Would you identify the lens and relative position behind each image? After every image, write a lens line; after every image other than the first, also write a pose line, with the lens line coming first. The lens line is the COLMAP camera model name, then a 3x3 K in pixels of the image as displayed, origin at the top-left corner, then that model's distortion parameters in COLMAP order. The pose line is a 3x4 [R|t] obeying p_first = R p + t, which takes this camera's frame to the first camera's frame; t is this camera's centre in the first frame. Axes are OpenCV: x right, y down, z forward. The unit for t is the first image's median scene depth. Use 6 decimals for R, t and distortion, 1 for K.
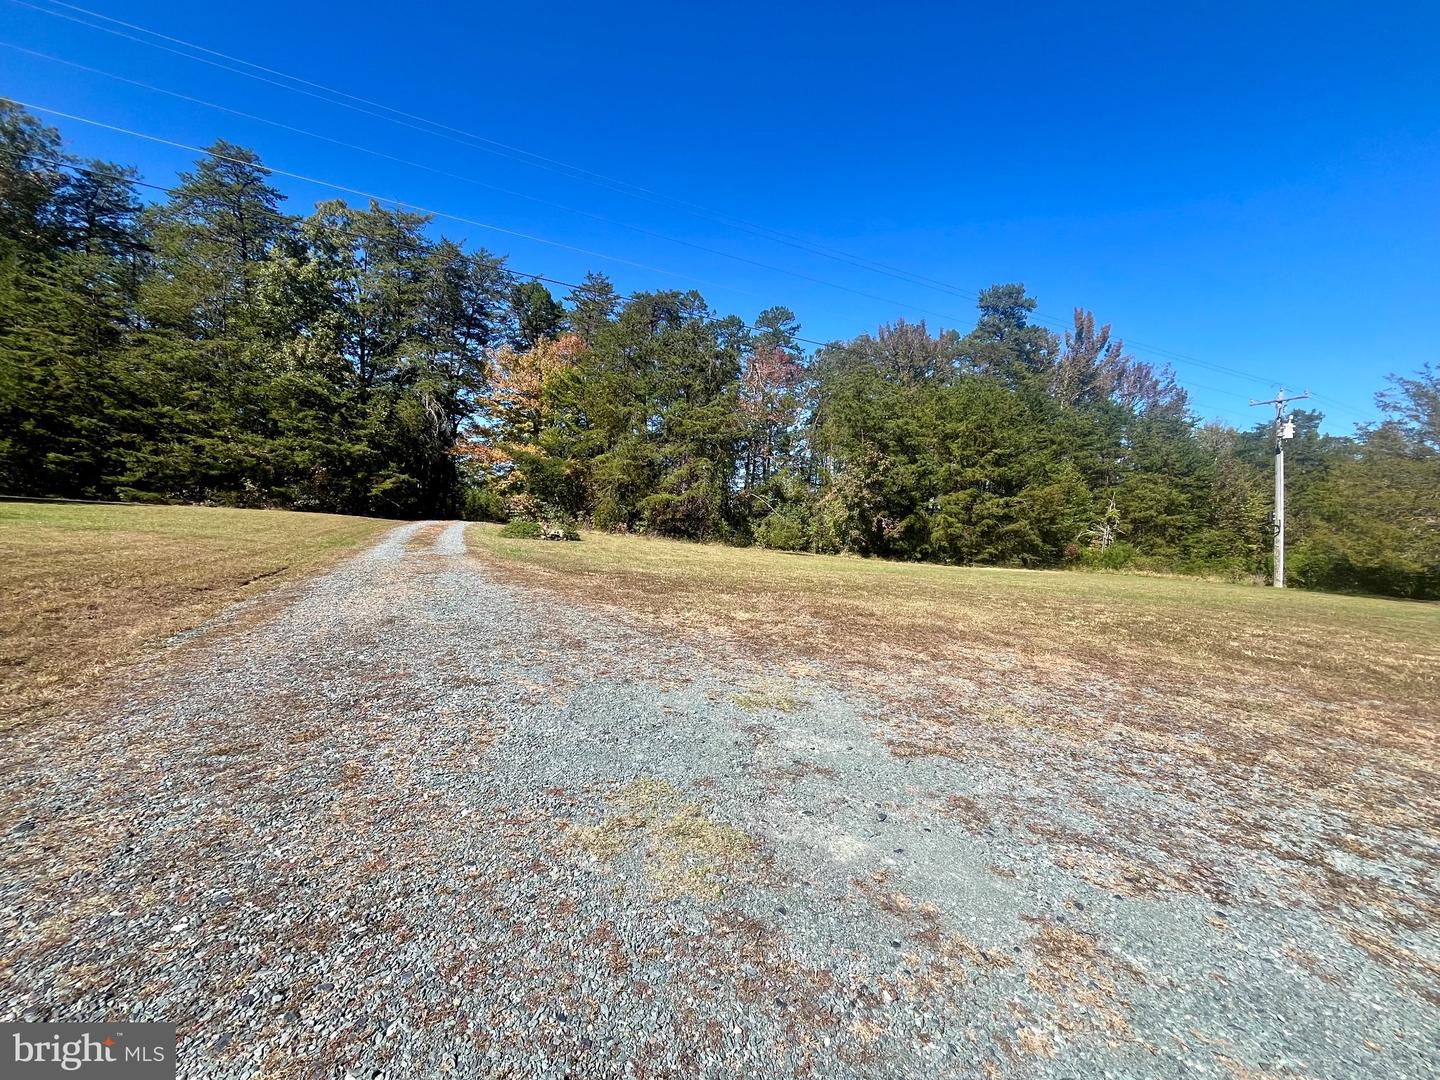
lens RADIAL K [[576.5, 0, 720.0], [0, 576.5, 539.1], [0, 0, 1]] dist [-0.001655, -0.000114]
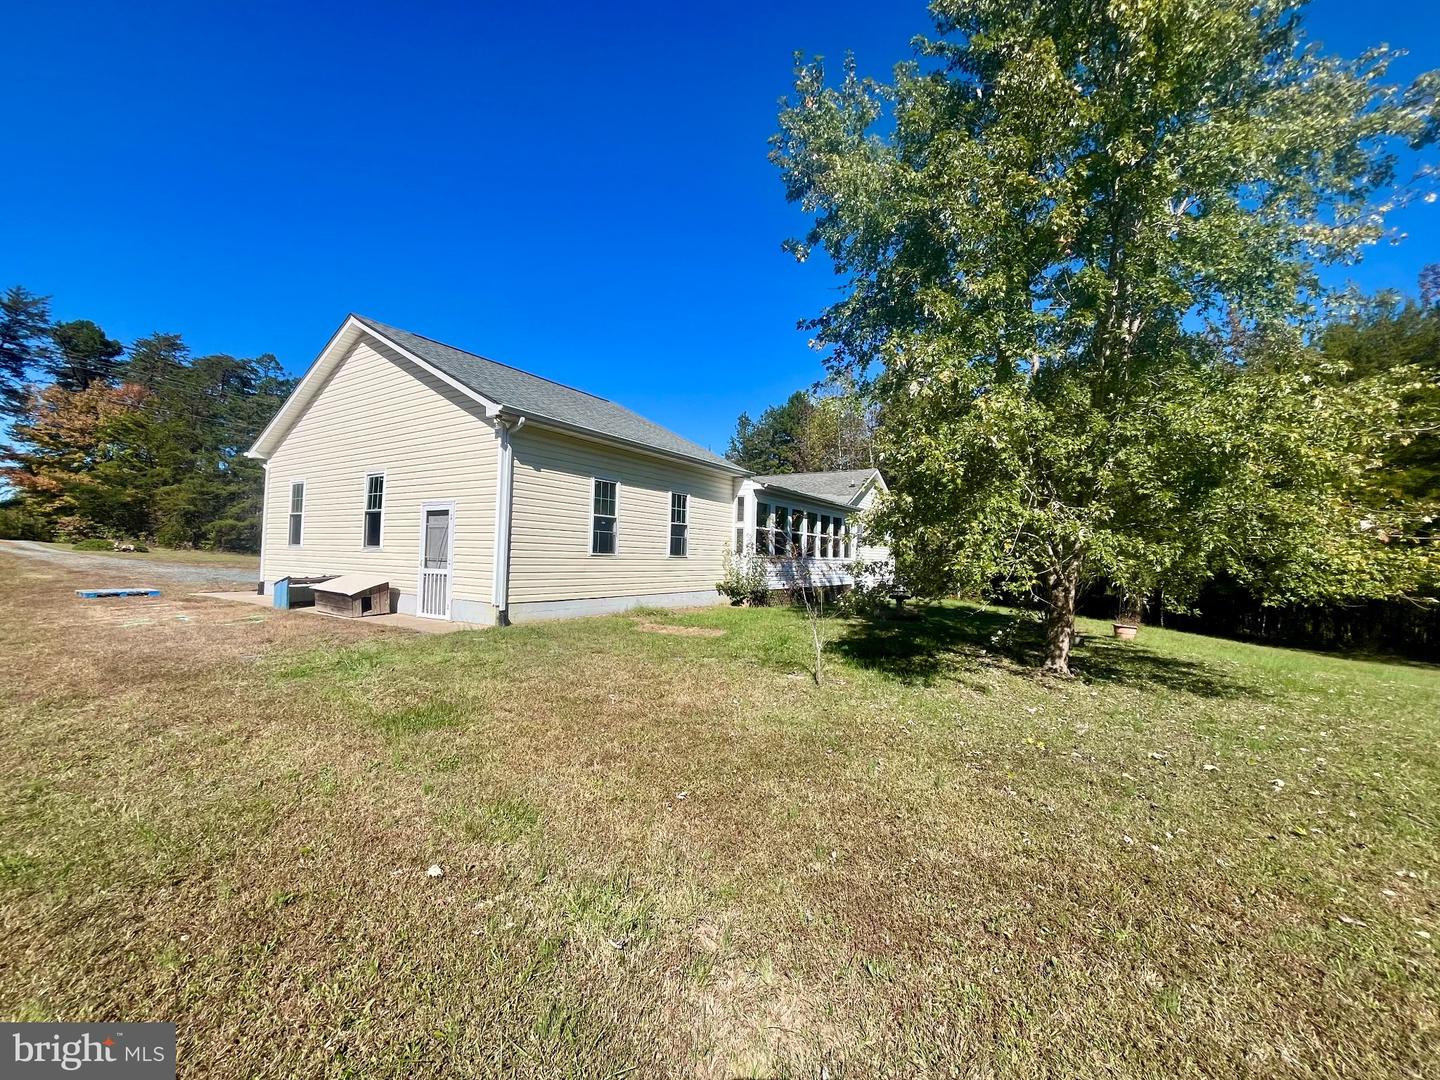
lens RADIAL K [[576.5, 0, 720.0], [0, 576.5, 541.7], [0, 0, 1]] dist [-0.001655, -0.000114]
pose [[0.841556, 0.004454, 0.540152, 0.133552], [0.014063, 0.999446, -0.030150, 0.026833], [-0.539987, 0.032969, 0.841027, -0.707560]]
